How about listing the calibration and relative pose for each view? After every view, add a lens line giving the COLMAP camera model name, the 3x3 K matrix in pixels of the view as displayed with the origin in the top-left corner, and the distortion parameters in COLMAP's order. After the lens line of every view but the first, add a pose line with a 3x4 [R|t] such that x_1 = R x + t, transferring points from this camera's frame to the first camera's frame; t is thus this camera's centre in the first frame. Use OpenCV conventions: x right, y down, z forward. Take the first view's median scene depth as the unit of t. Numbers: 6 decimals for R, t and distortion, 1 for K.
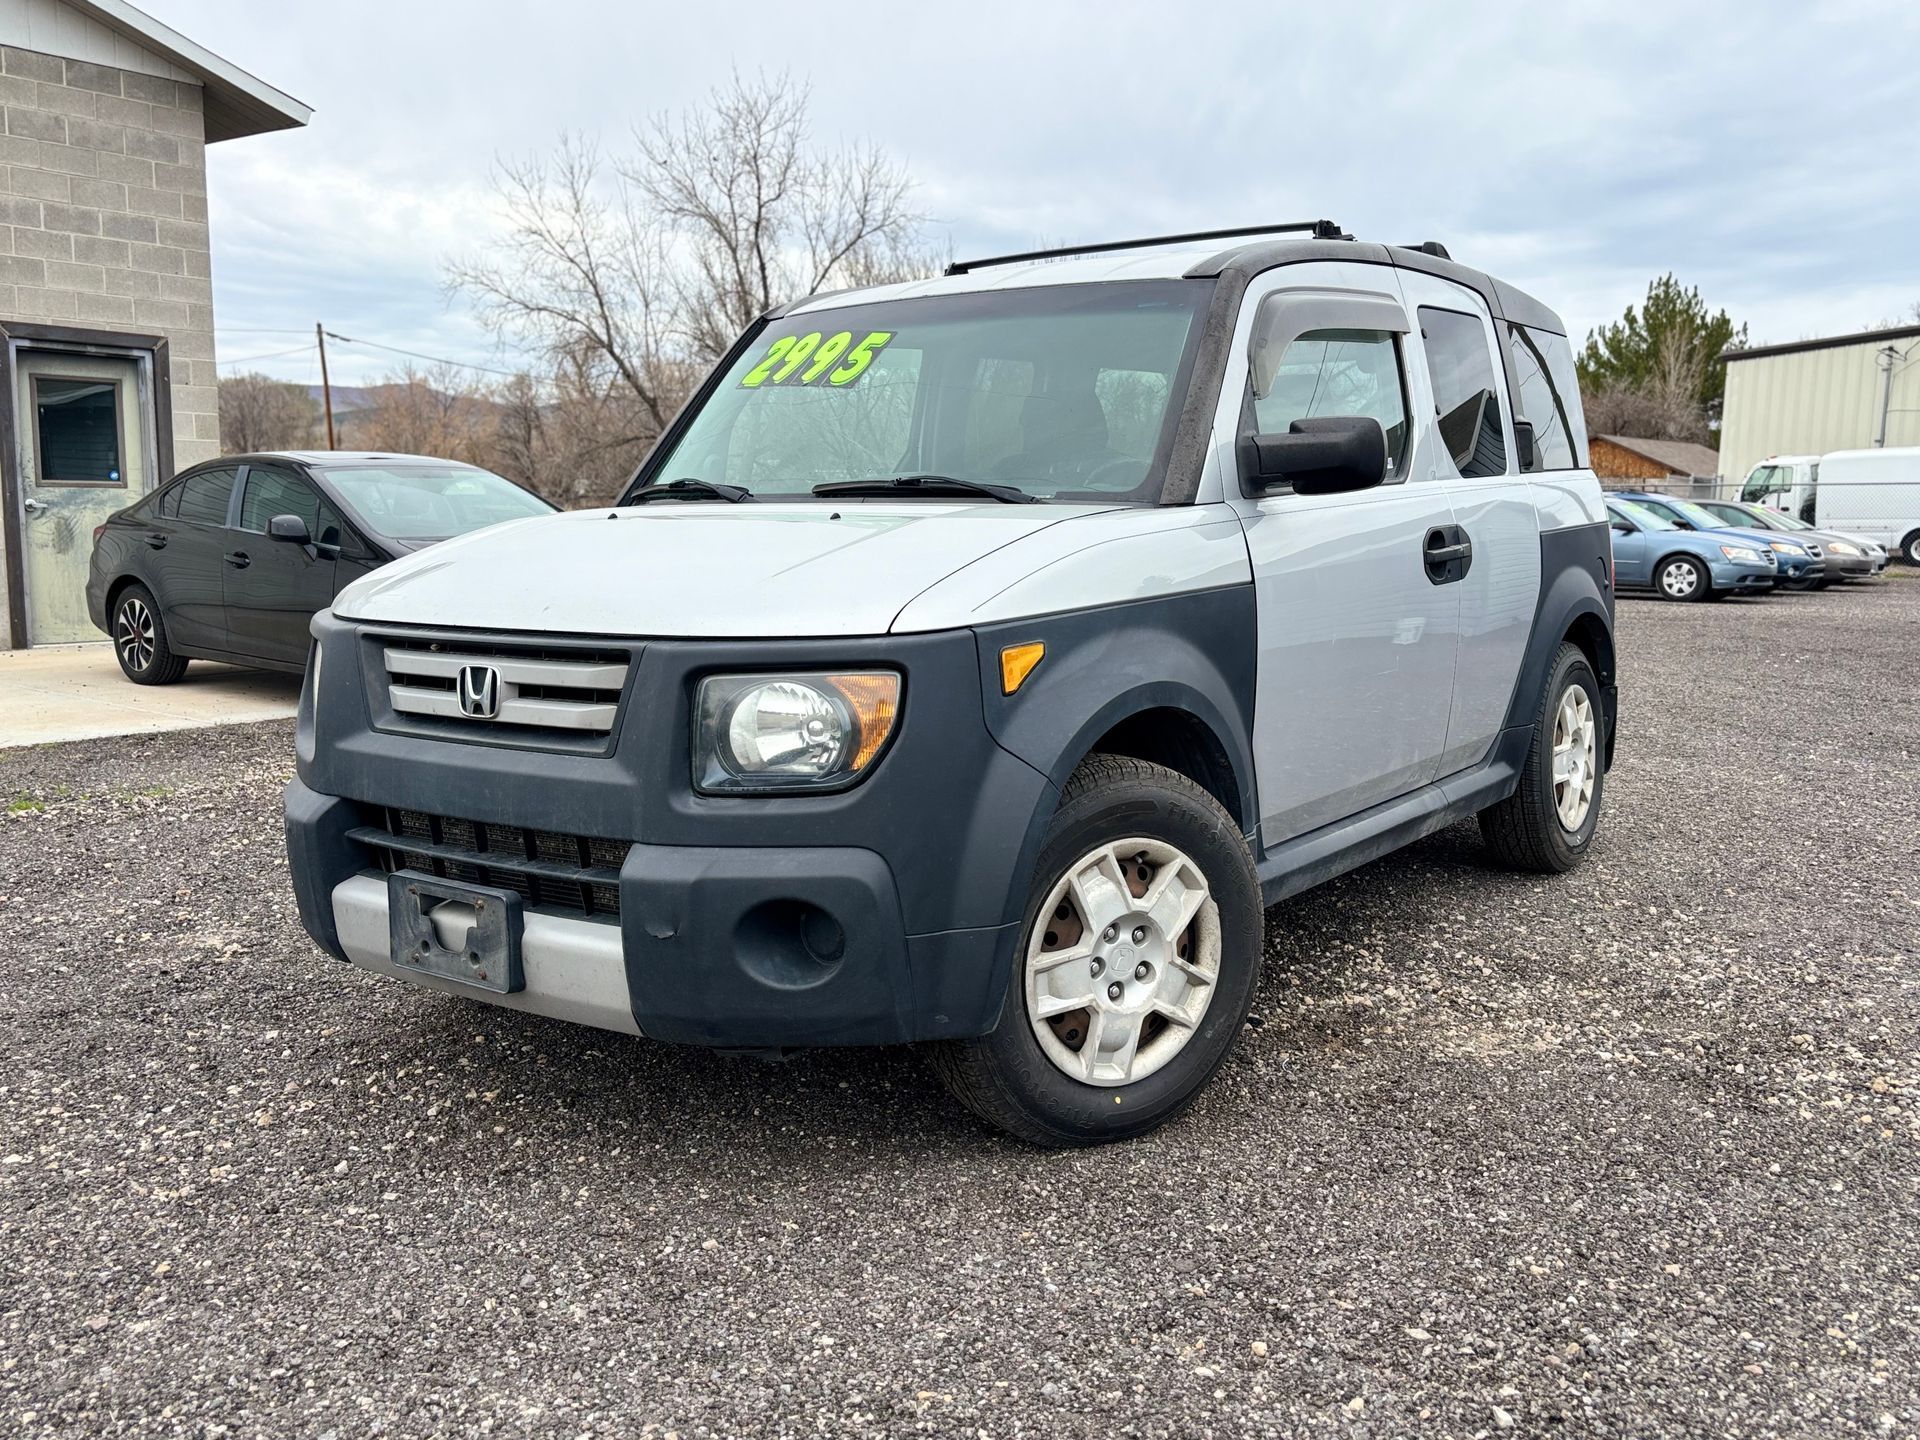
lens RADIAL K [[1466.6, 0, 954.4], [0, 1466.6, 735.7], [0, 0, 1]] dist [0.055556, -0.065204]
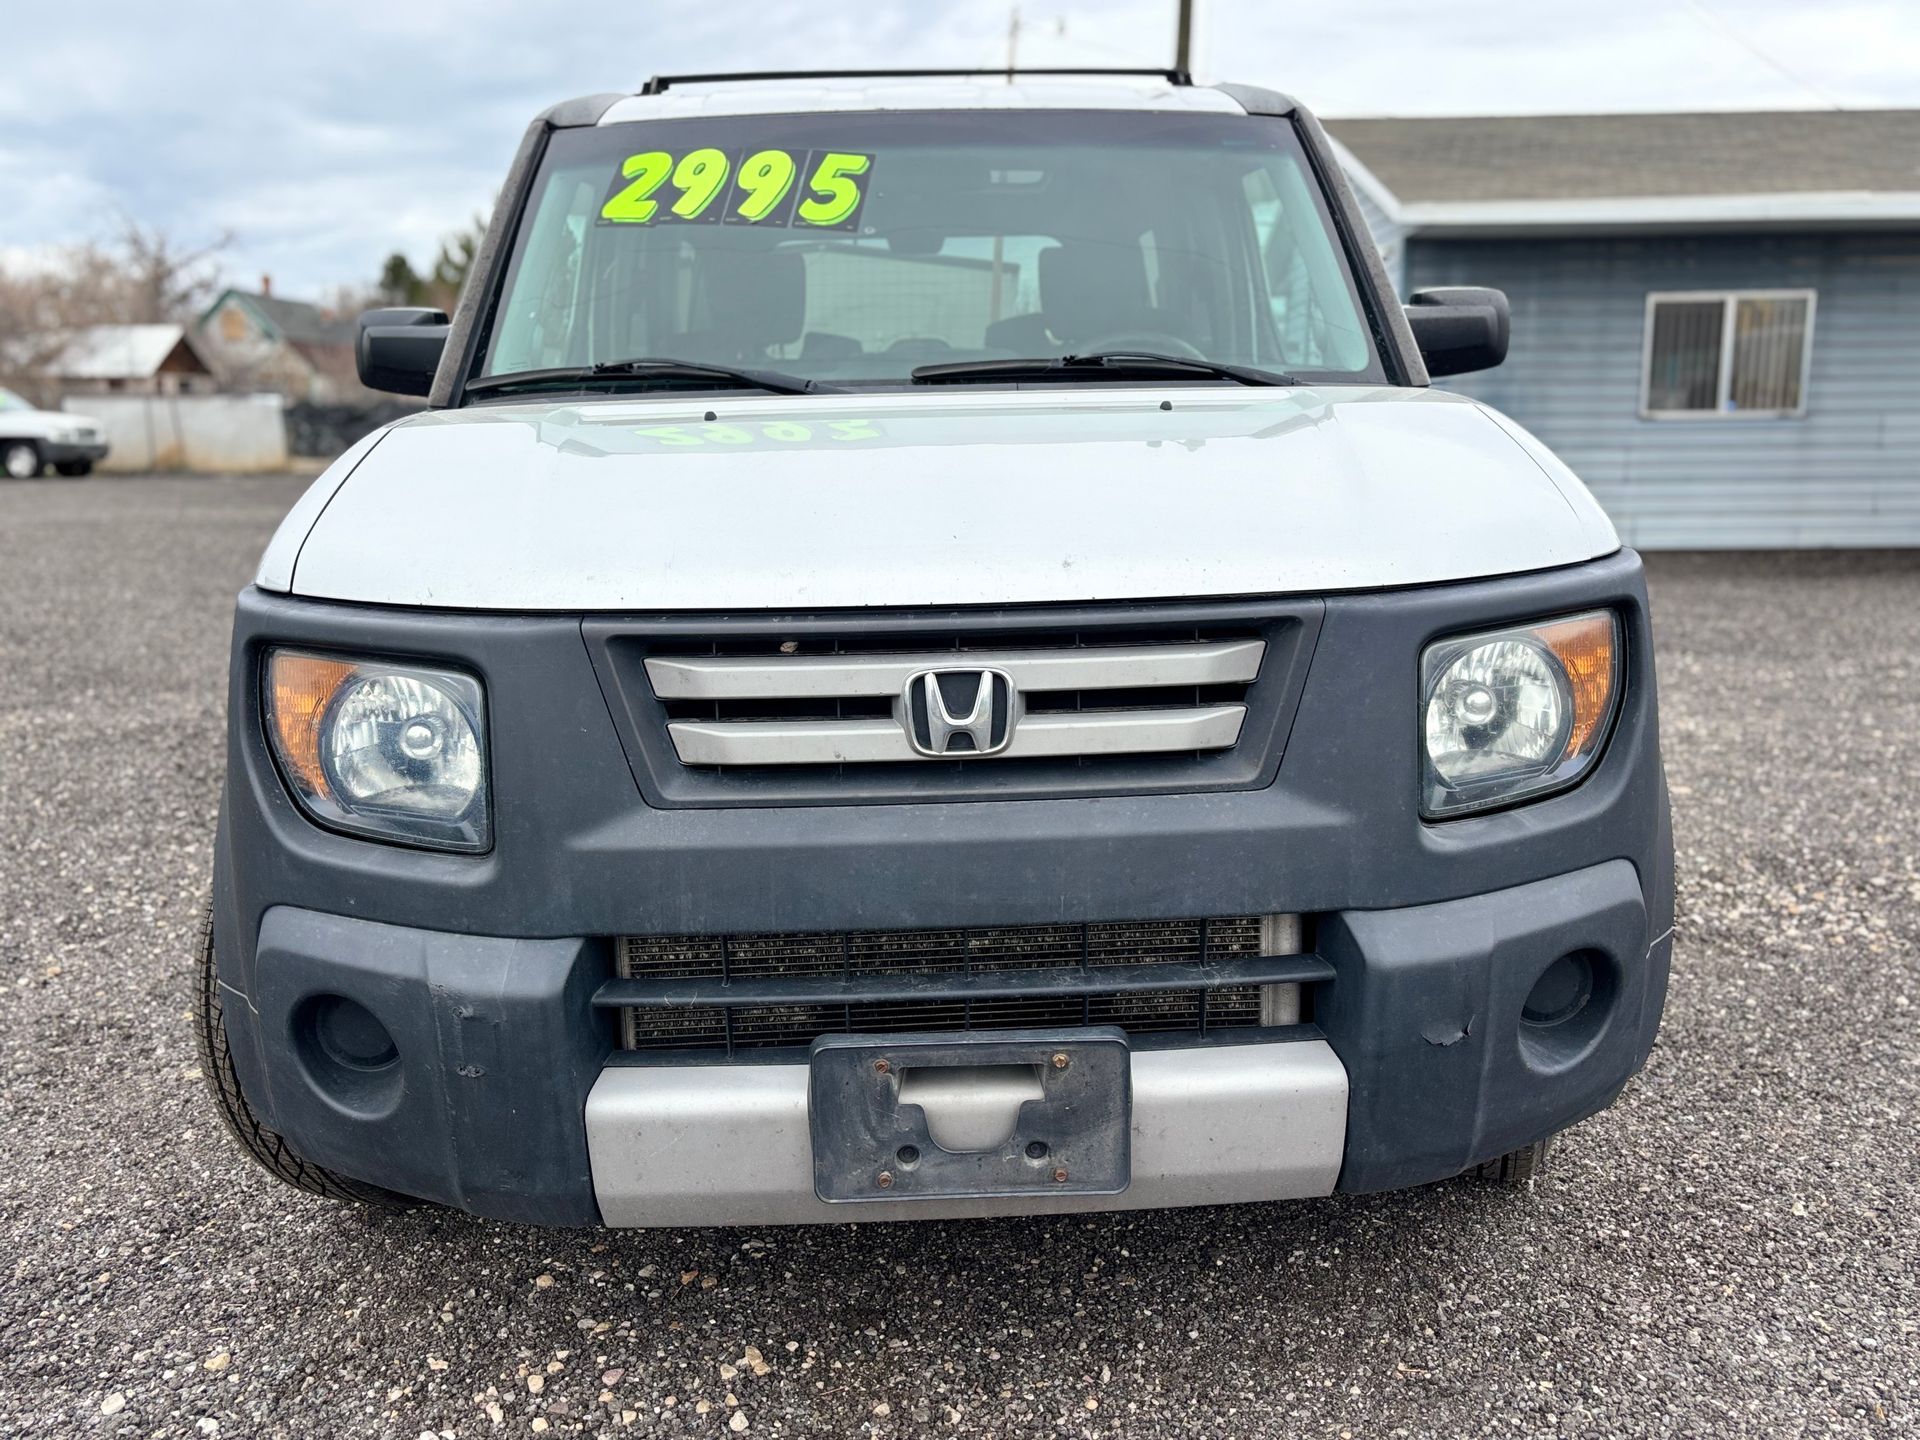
lens RADIAL K [[1570.5, 0, 960.0], [0, 1570.5, 720.0], [0, 0, 1]] dist [0.009460, 0.001374]
pose [[0.816390, -0.127653, 0.563216, -0.674625], [0.103132, 0.991813, 0.075303, -0.073995], [-0.568218, -0.003391, 0.822871, 0.476815]]
